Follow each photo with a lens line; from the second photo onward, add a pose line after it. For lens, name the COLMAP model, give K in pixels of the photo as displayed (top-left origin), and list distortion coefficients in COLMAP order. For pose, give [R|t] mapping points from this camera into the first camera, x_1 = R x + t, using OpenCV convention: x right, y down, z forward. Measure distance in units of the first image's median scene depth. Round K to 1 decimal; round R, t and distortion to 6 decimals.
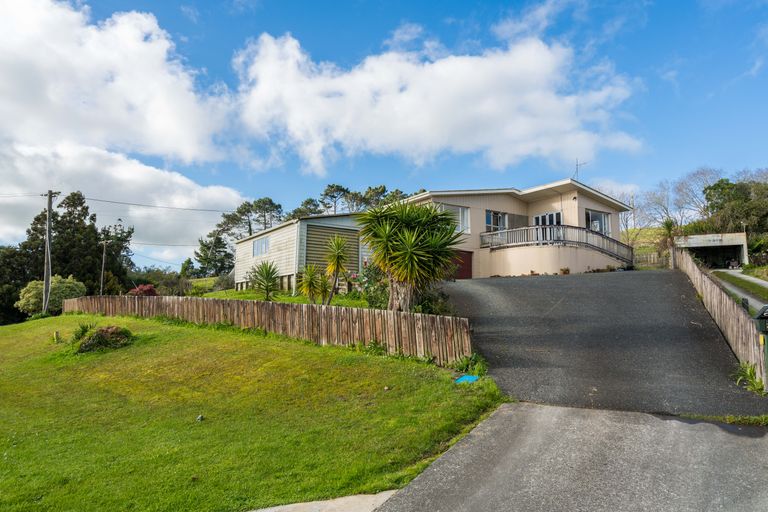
lens RADIAL K [[535.8, 0, 384.0], [0, 535.8, 256.0], [0, 0, 1]] dist [0.003355, 0.001977]
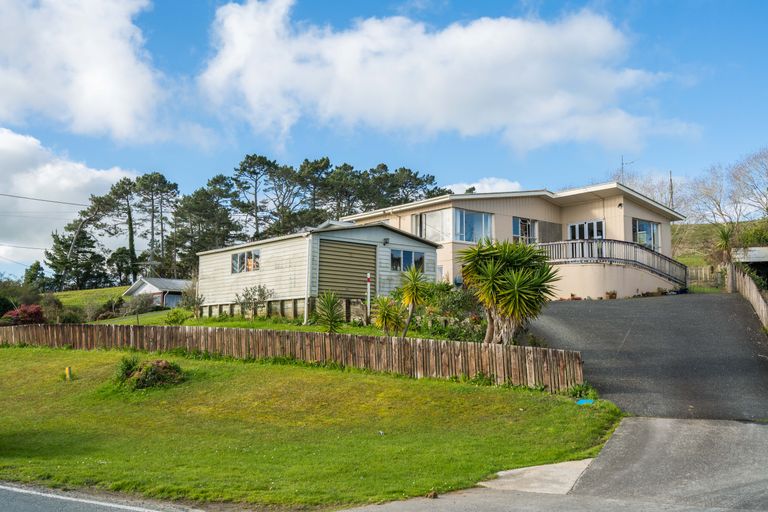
lens RADIAL K [[852.5, 0, 384.0], [0, 852.5, 256.0], [0, 0, 1]] dist [0.015005, -0.011216]
pose [[0.992762, 0.012558, 0.119438, -0.165165], [-0.013031, 0.999910, 0.003179, -0.030610], [-0.119388, -0.004712, 0.992837, -0.265118]]
